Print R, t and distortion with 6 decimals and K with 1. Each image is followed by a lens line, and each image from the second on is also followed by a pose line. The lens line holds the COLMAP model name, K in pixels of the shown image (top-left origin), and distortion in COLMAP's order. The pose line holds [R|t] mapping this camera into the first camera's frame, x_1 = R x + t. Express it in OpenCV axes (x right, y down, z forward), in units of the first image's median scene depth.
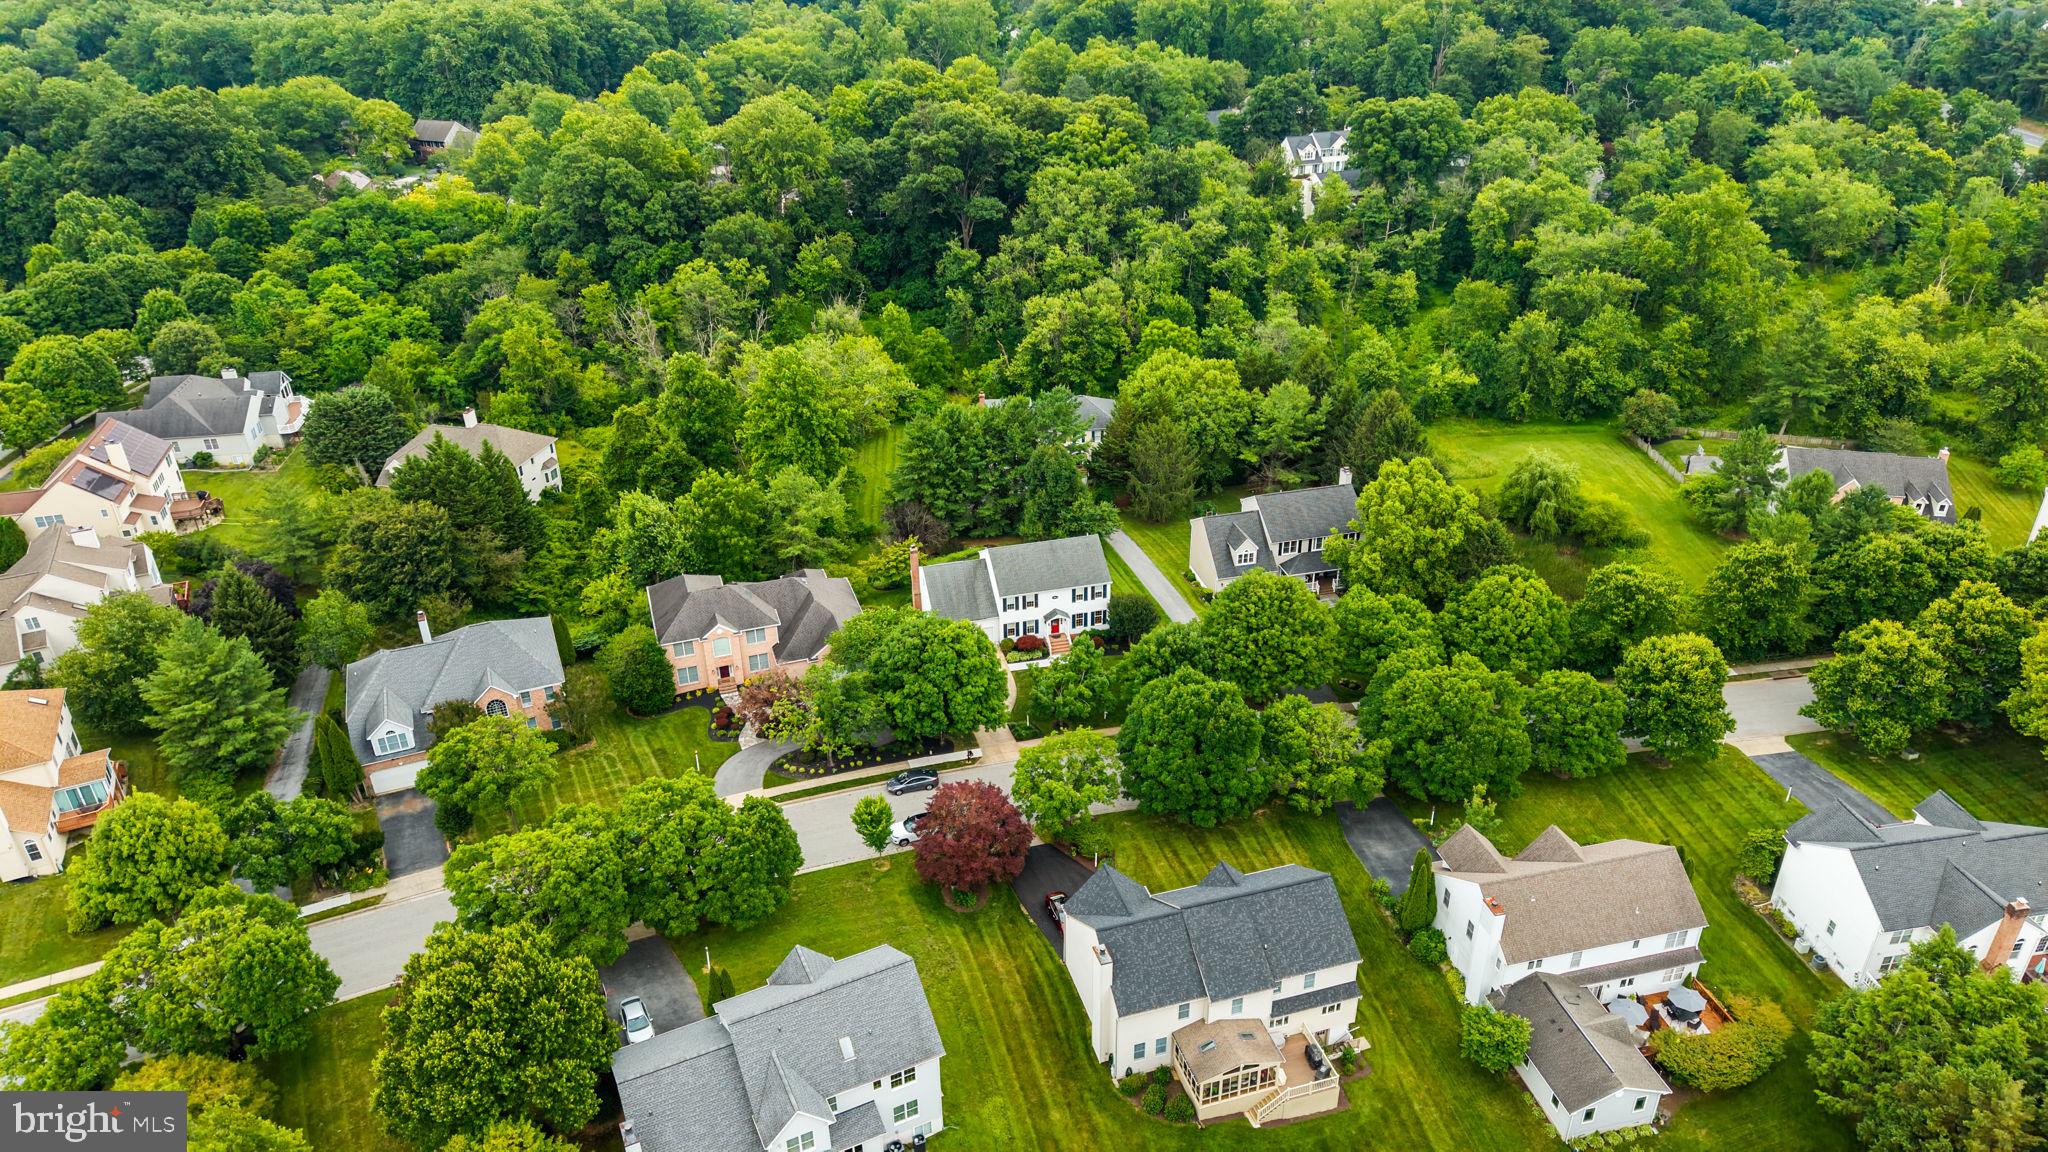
lens RADIAL K [[1366.9, 0, 1027.5], [0, 1366.9, 579.0], [0, 0, 1]] dist [0.028055, -0.029482]
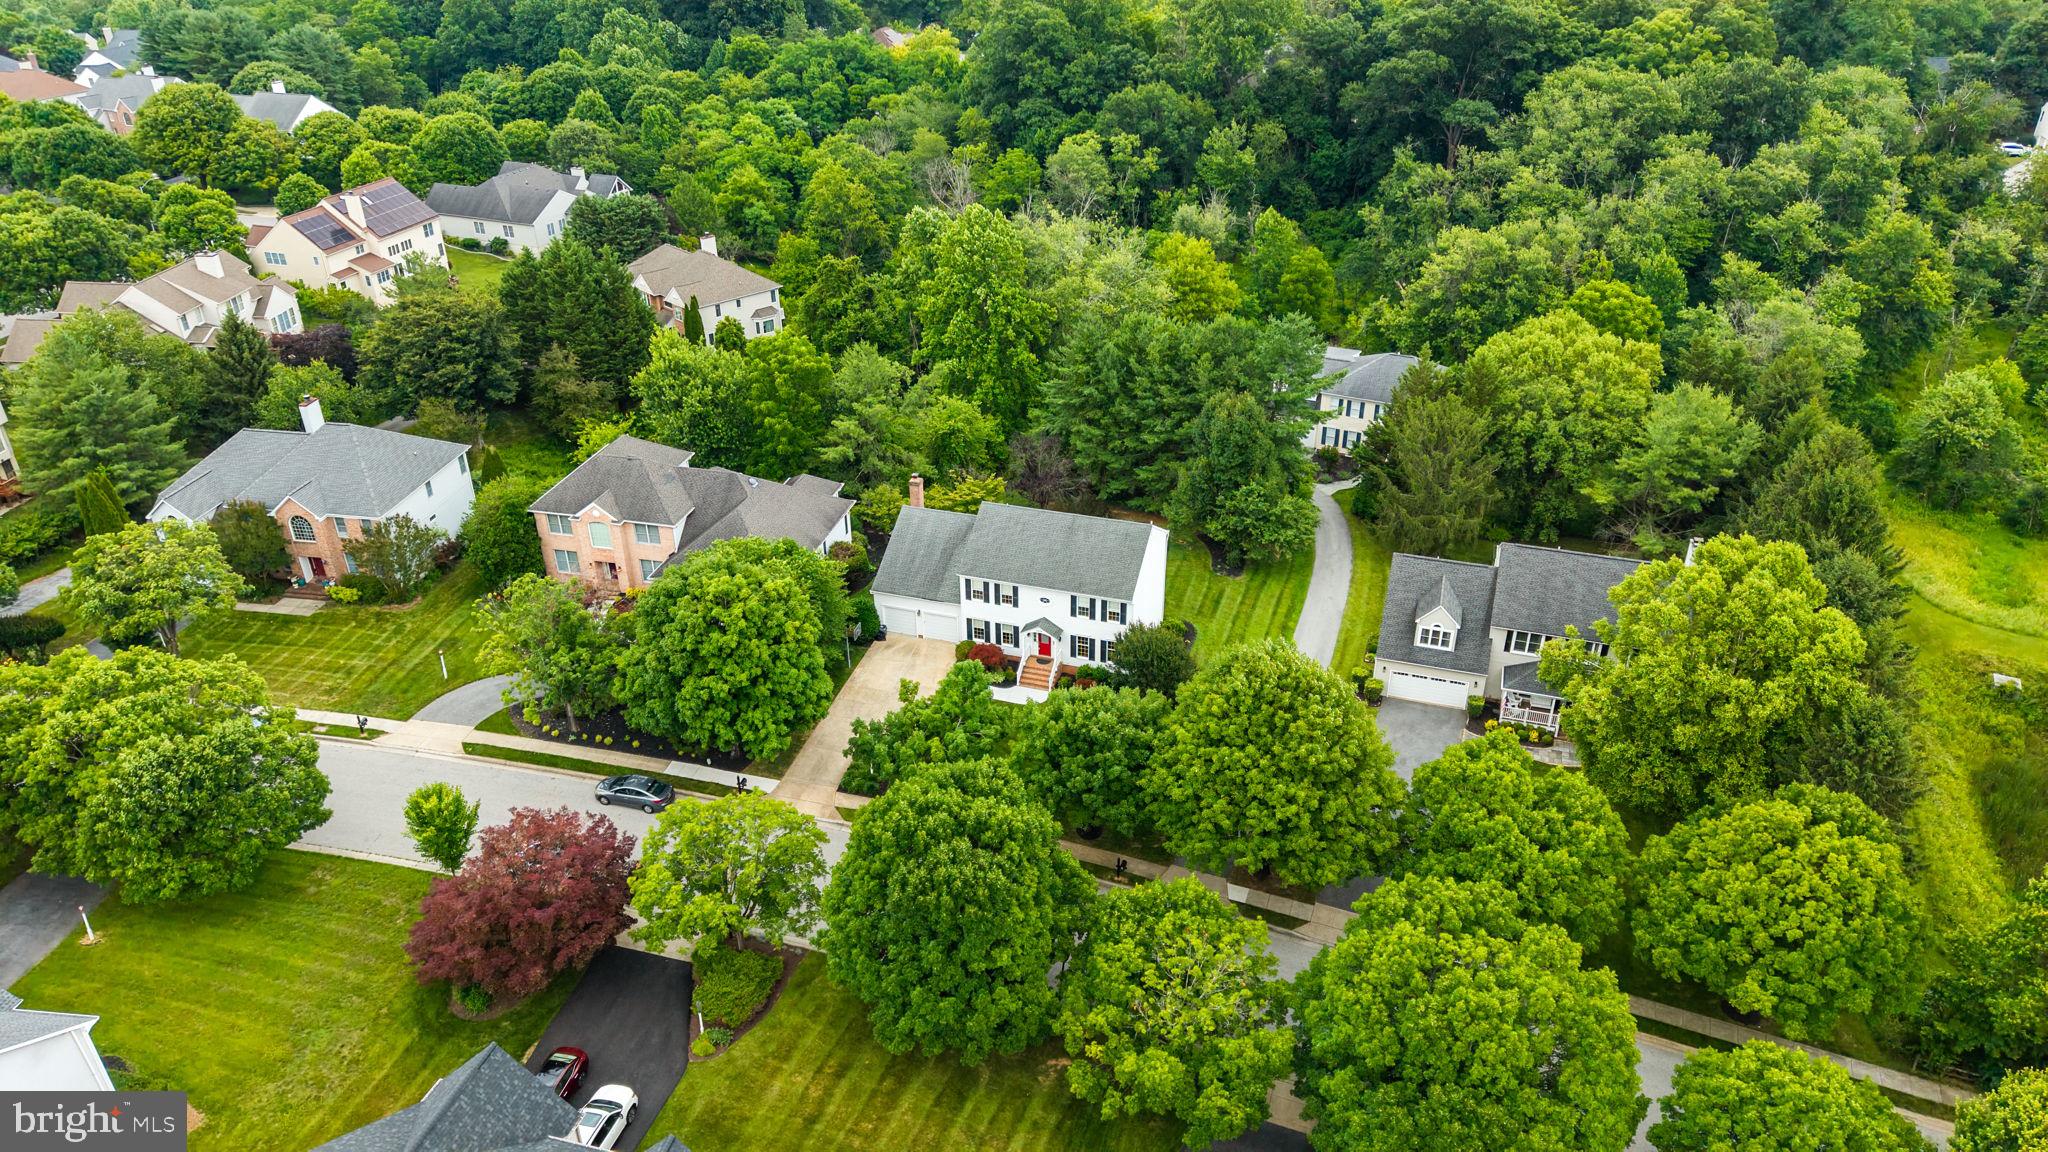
lens RADIAL K [[1366.9, 0, 1027.5], [0, 1366.9, 579.0], [0, 0, 1]] dist [0.028055, -0.029482]
pose [[0.846612, 0.267253, -0.460243, 0.233599], [-0.261785, 0.962043, 0.077085, -0.033113], [0.463375, 0.055223, 0.884440, 0.332577]]
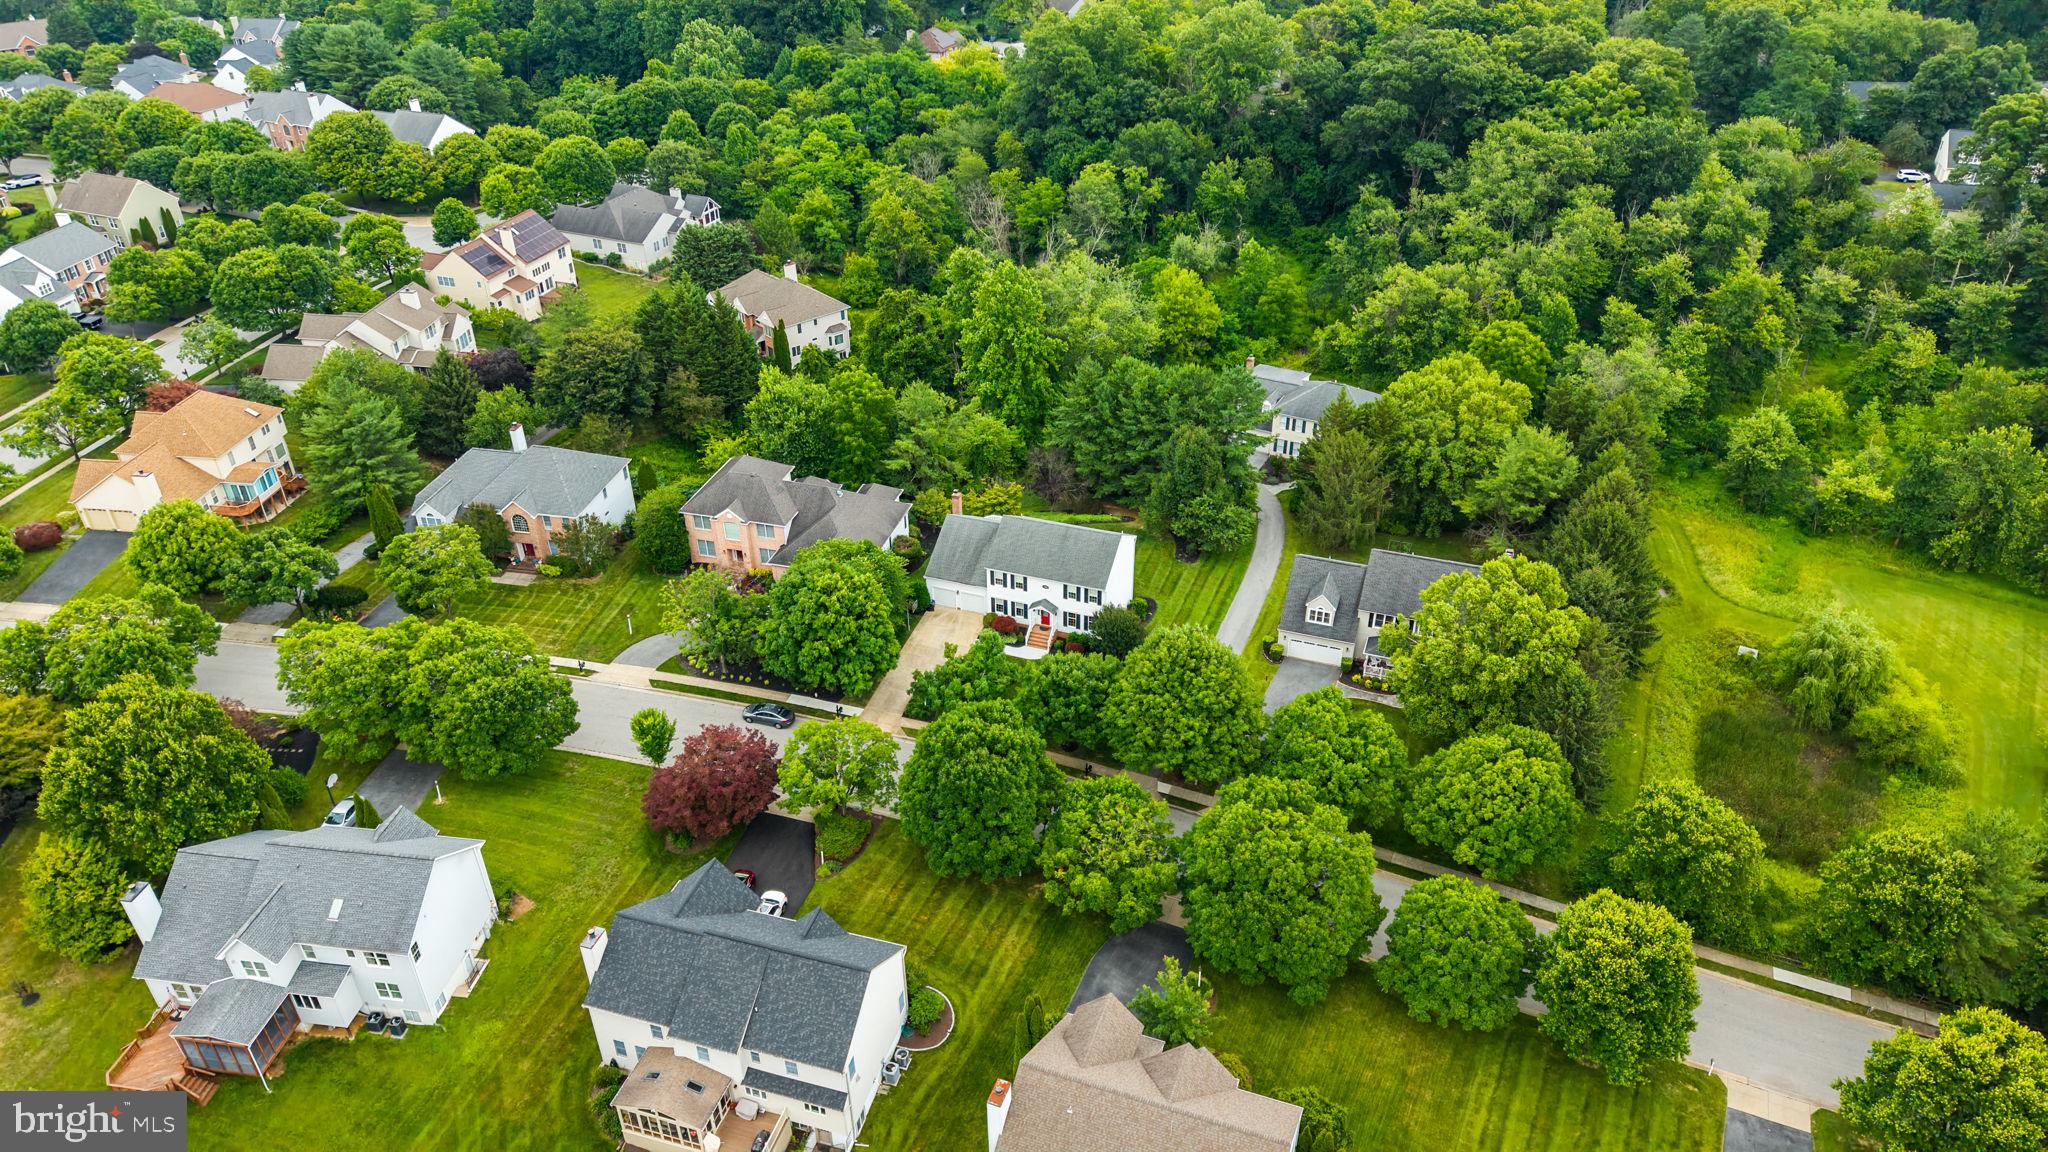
lens RADIAL K [[1366.9, 0, 1027.5], [0, 1366.9, 579.0], [0, 0, 1]] dist [0.028055, -0.029482]
pose [[0.829732, 0.306218, -0.466663, 0.333811], [-0.272752, 0.951893, 0.139662, -0.088890], [0.486981, 0.011401, 0.873338, 0.151935]]
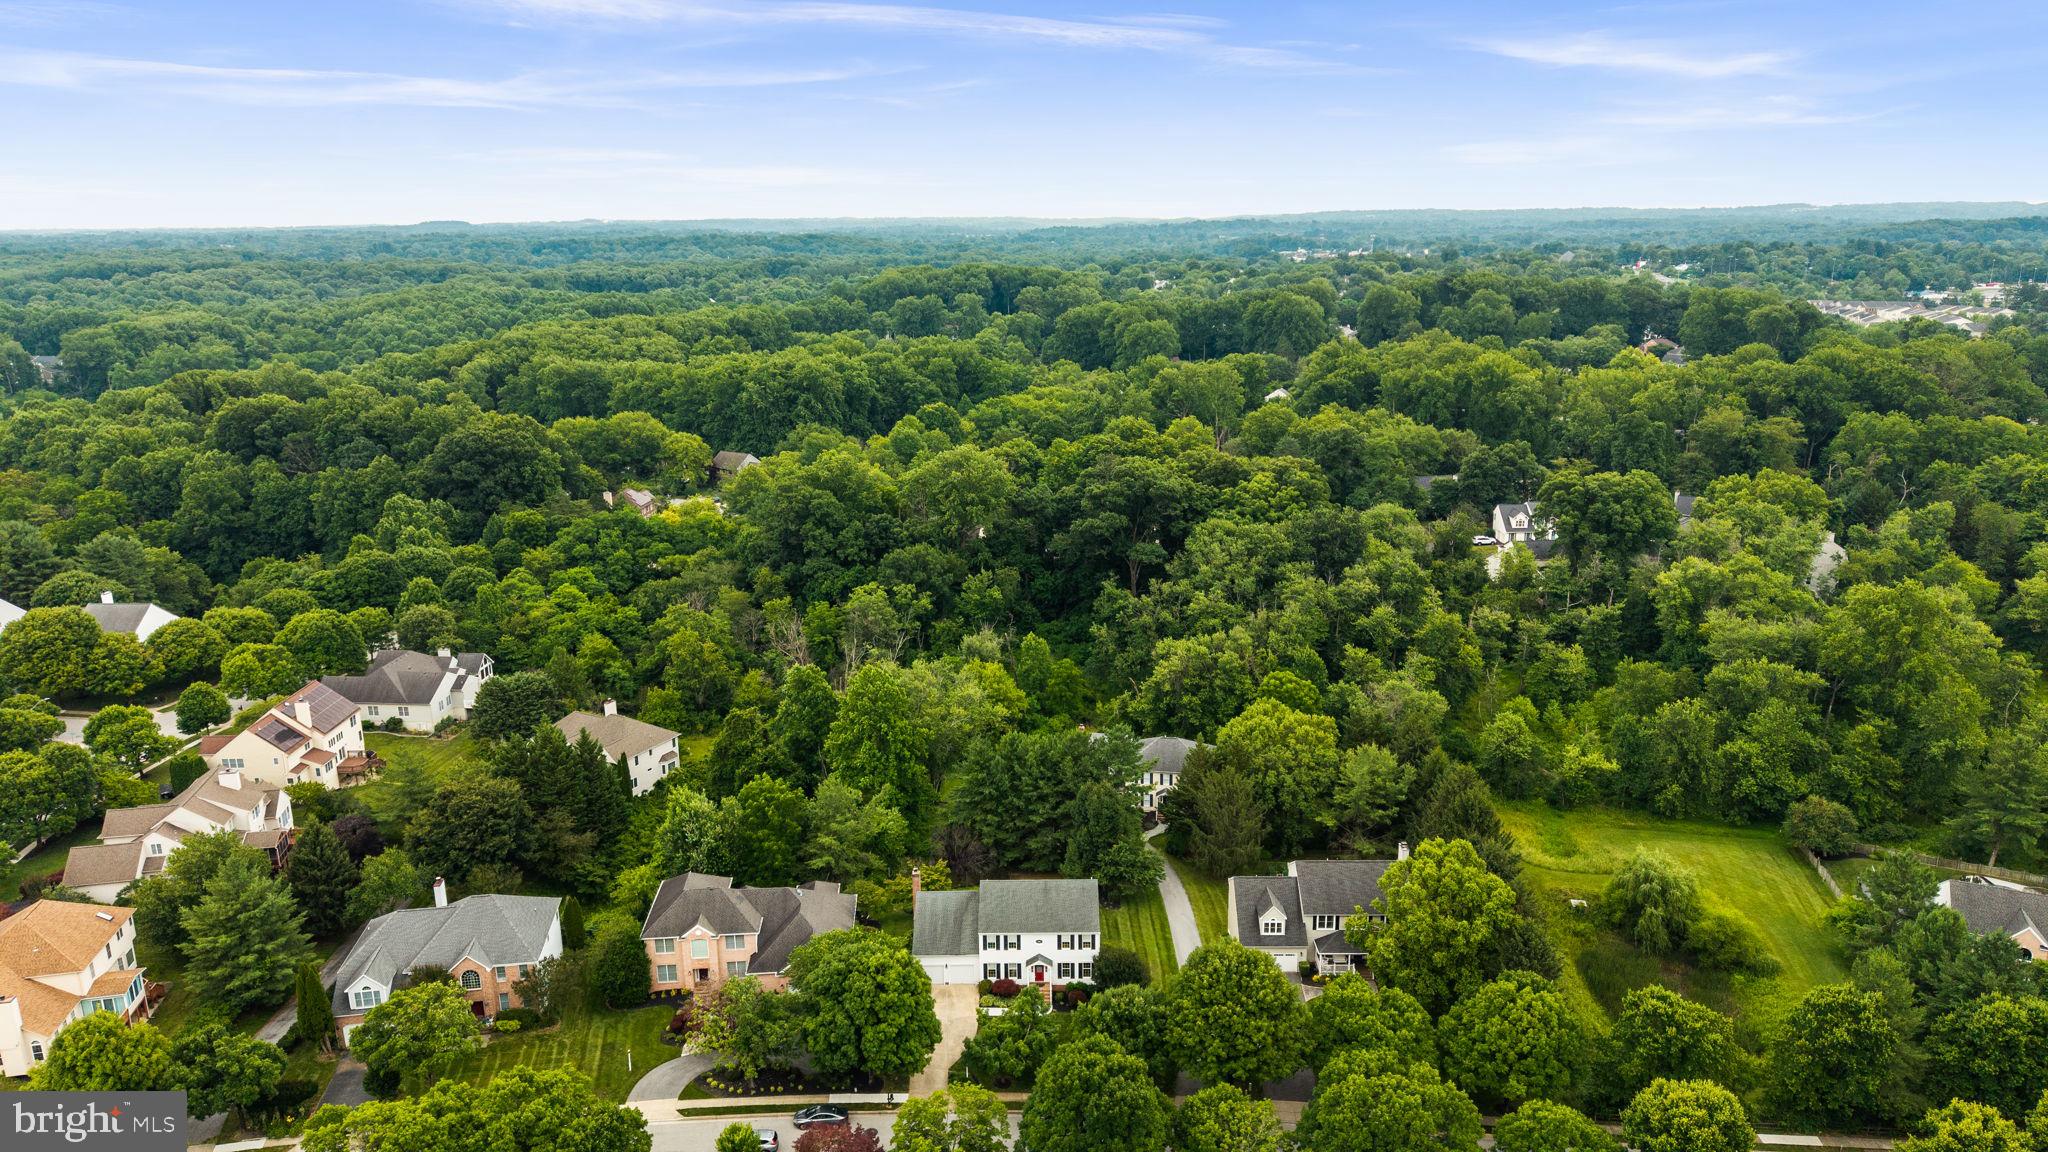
lens RADIAL K [[1366.9, 0, 1027.5], [0, 1366.9, 579.0], [0, 0, 1]] dist [0.028055, -0.029482]
pose [[0.967778, 0.066692, -0.242812, 0.177128], [-0.123033, 0.966586, -0.224886, -0.012160], [0.219701, 0.247514, 0.943646, 0.016129]]
